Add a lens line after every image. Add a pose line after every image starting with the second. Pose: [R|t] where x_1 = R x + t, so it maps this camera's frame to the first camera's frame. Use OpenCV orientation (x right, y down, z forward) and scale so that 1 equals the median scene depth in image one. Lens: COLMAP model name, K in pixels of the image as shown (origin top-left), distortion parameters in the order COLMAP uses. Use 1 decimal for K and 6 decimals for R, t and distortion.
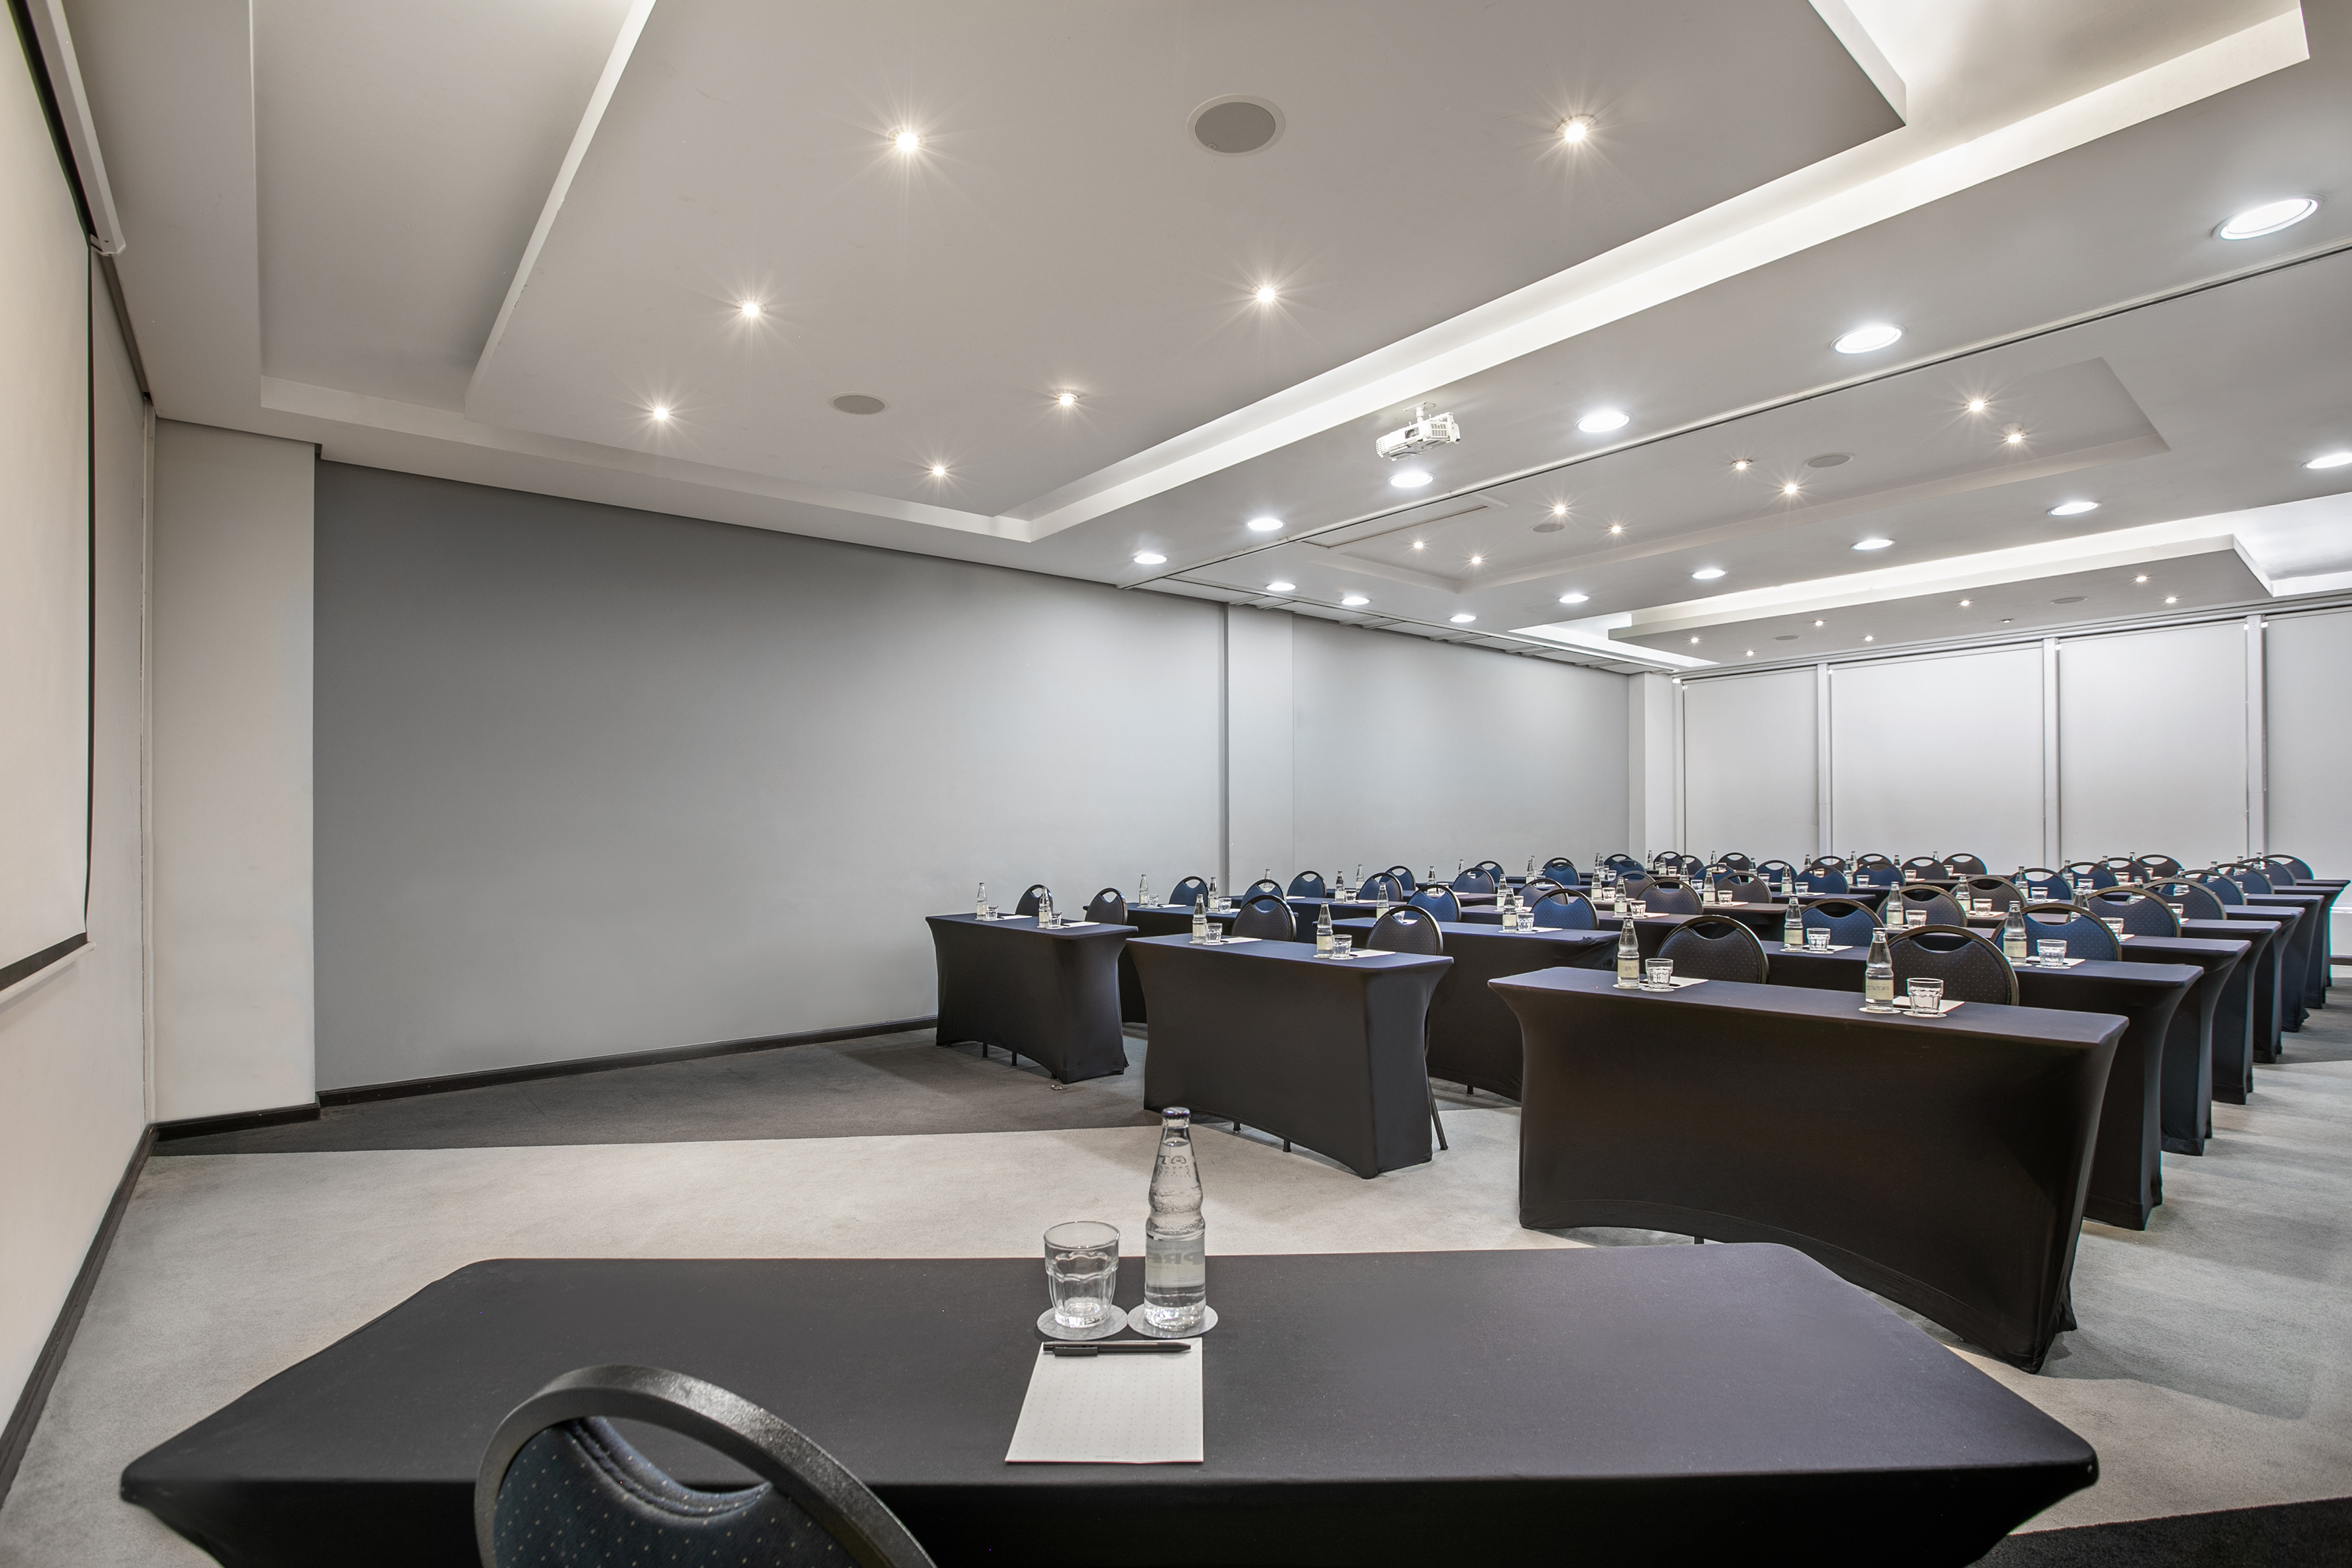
lens RADIAL K [[1053.5, 0, 1169.1], [0, 1053.5, 774.0], [0, 0, 1]] dist [-0.010690, -0.000032]
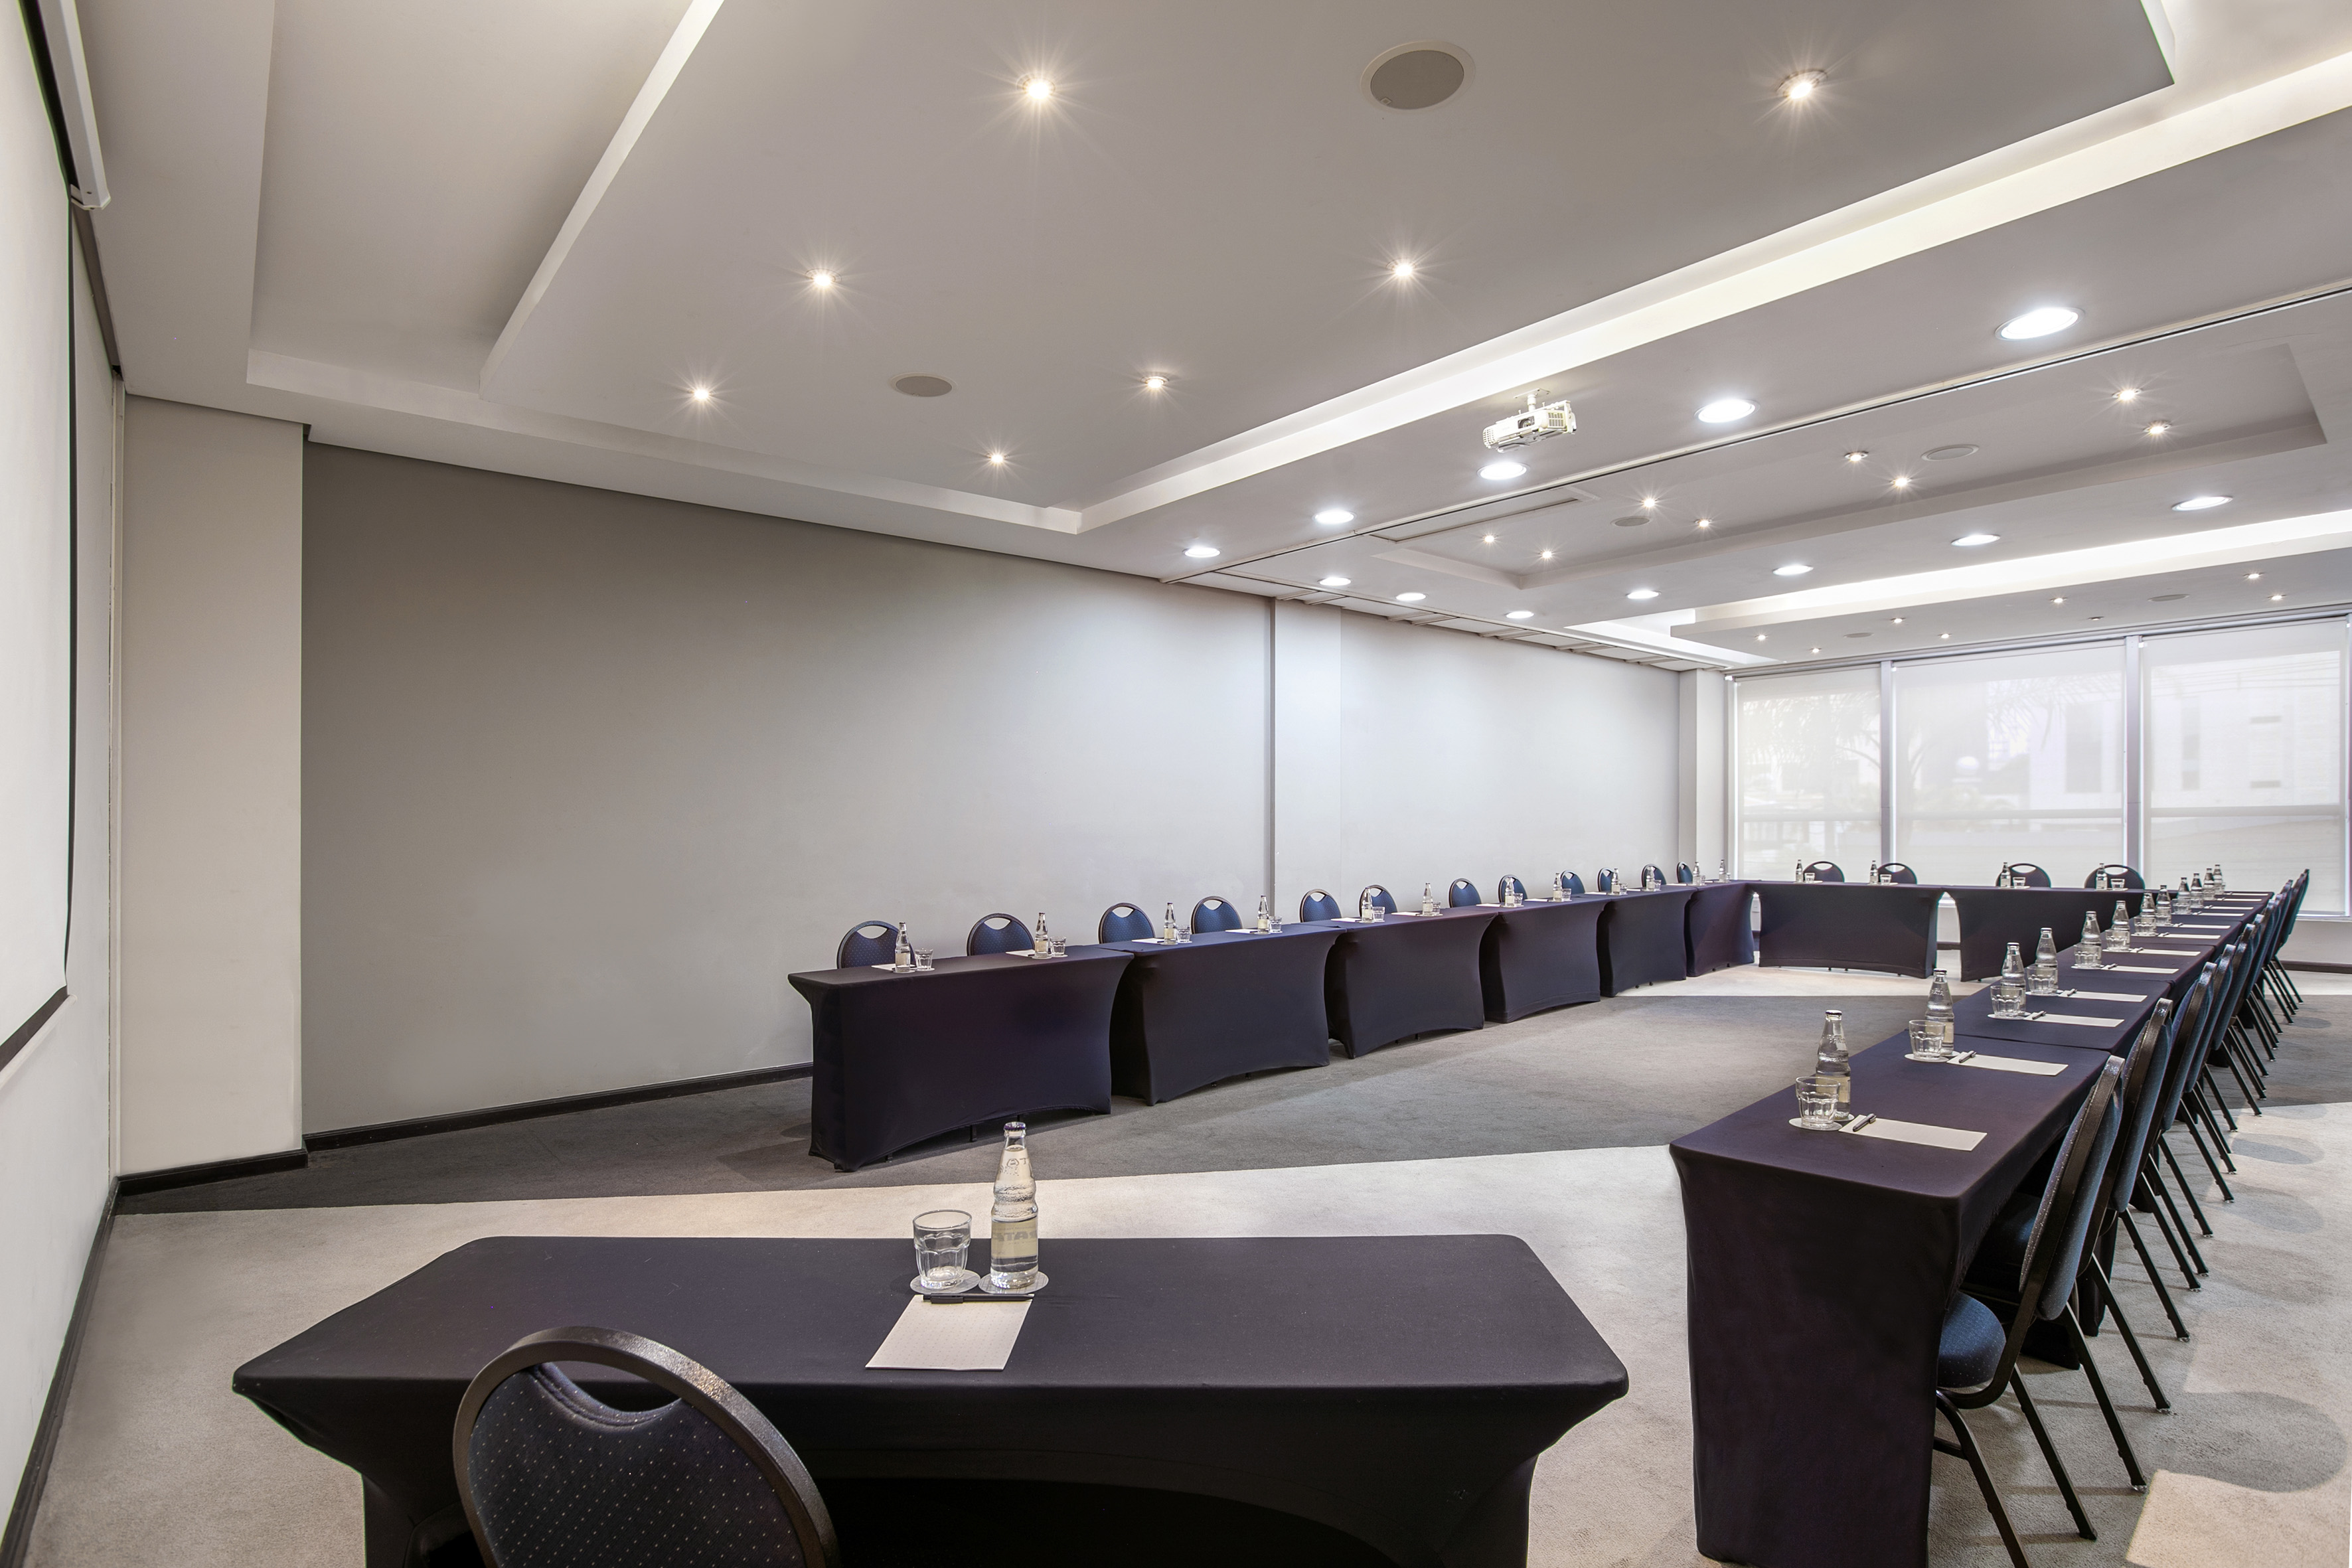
lens RADIAL K [[1079.2, 0, 1165.7], [0, 1079.2, 762.2], [0, 0, 1]] dist [-0.005825, 0.000742]
pose [[0.999805, -0.000403, 0.019720, -0.092672], [0.000394, 1.000000, 0.000447, -0.023947], [-0.019721, -0.000439, 0.999805, 0.055313]]
